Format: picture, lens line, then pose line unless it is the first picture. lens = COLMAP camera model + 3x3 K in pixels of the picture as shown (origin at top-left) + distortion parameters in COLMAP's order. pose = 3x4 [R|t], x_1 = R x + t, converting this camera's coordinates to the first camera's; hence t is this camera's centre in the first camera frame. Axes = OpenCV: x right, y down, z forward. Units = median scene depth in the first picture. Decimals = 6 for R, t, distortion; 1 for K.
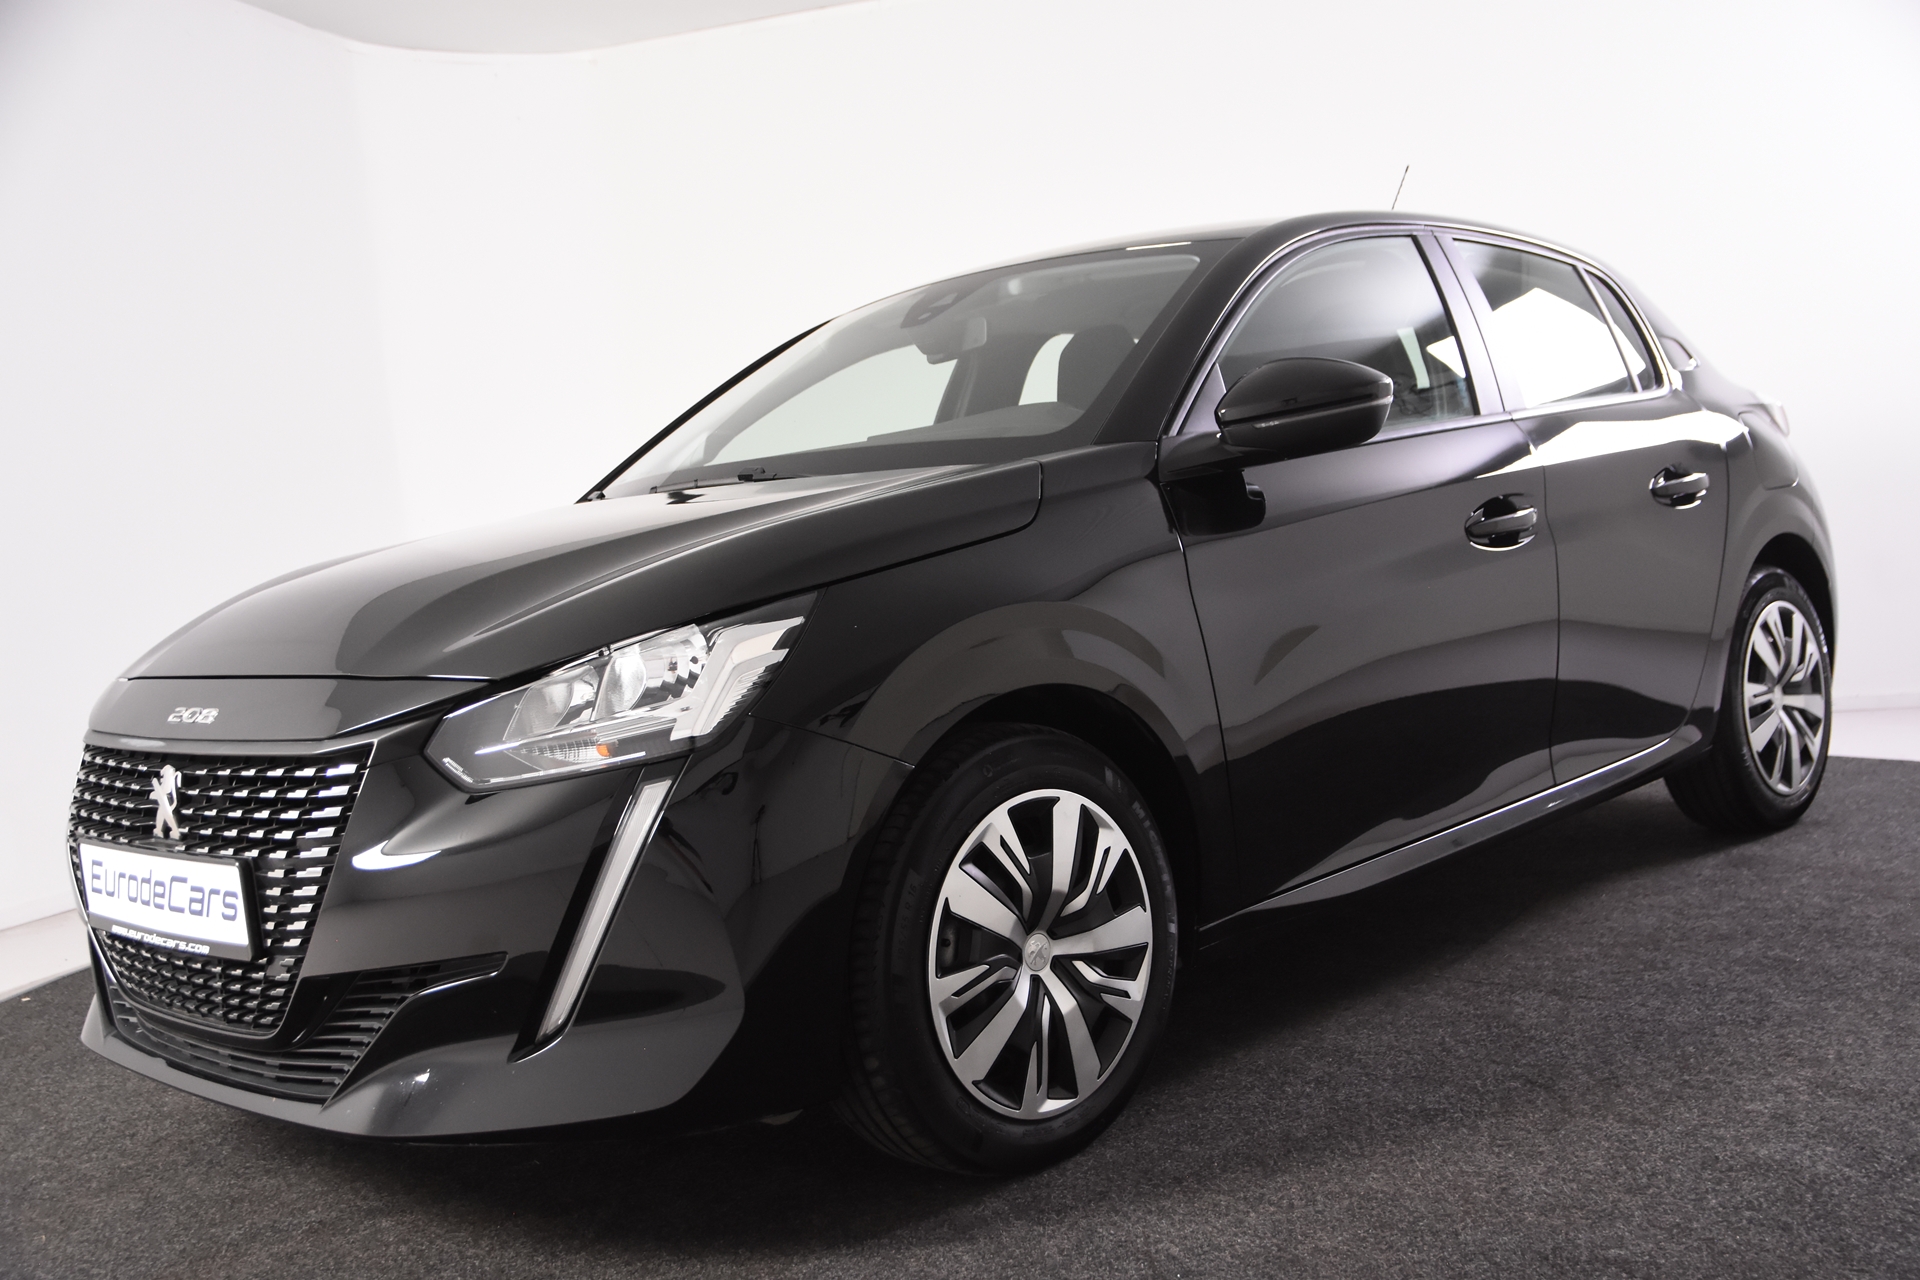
lens RADIAL K [[1925.8, 0, 962.1], [0, 1925.8, 651.4], [0, 0, 1]] dist [-0.034304, 0.000000]
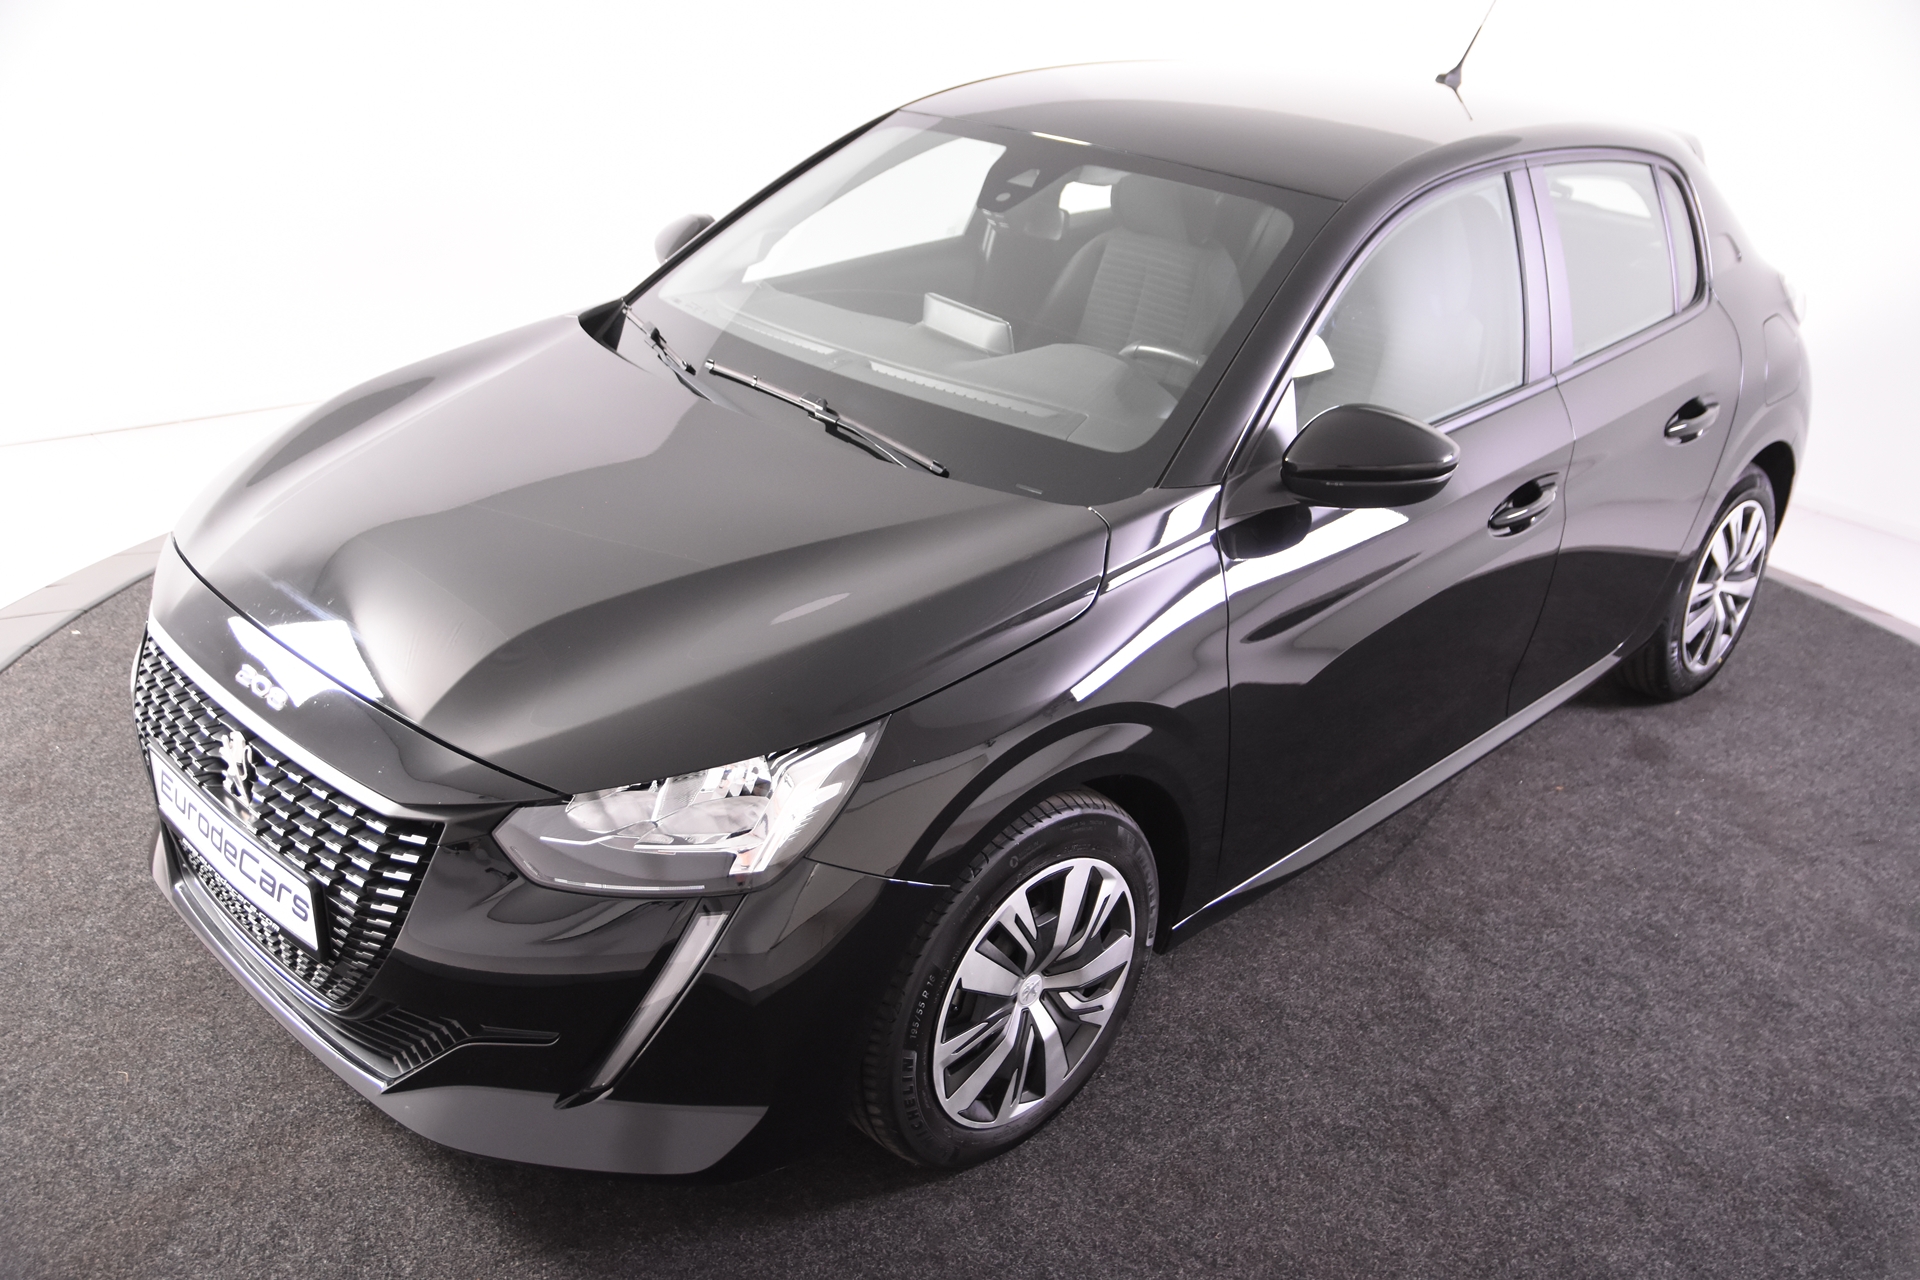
lens RADIAL K [[1746.0, 0, 966.6], [0, 1746.0, 643.0], [0, 0, 1]] dist [-0.050149, 0.000395]
pose [[0.988820, 0.135549, 0.062141, -0.086583], [-0.148676, 0.928177, 0.341149, -0.365468], [-0.011436, -0.346574, 0.937953, 0.125927]]
